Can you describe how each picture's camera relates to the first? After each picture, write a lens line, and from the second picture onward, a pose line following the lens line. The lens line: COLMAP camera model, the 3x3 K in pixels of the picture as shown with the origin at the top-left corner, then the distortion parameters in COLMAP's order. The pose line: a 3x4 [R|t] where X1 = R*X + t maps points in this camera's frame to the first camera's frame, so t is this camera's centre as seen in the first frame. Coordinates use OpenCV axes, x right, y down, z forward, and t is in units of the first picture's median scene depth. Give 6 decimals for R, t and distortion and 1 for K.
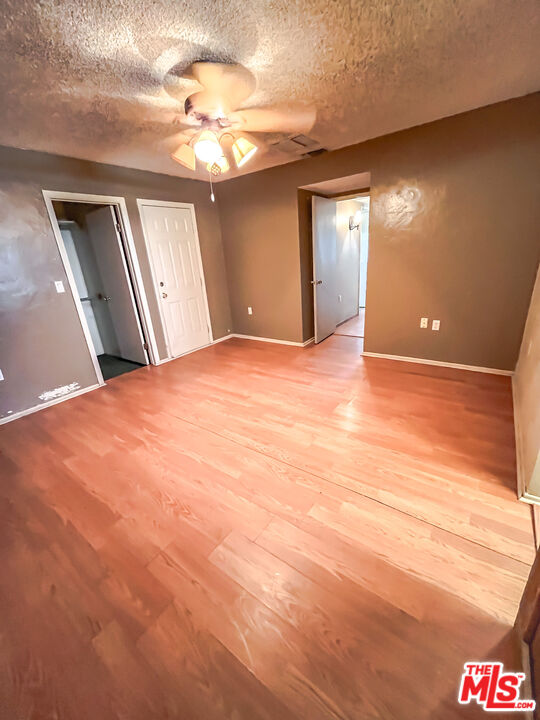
lens RADIAL K [[294.1, 0, 270.0], [0, 294.1, 360.0], [0, 0, 1]] dist [-0.000830, 0.000109]
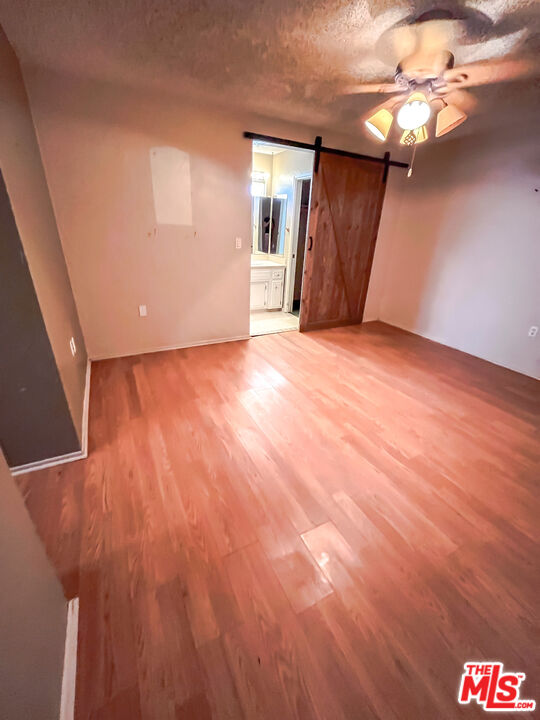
lens RADIAL K [[294.1, 0, 270.0], [0, 294.1, 360.0], [0, 0, 1]] dist [-0.000830, 0.000109]
pose [[-0.897630, -0.154902, 0.412633, -0.210743], [0.166758, 0.747251, 0.643279, -0.610920], [-0.407985, 0.646236, -0.644924, 1.696092]]
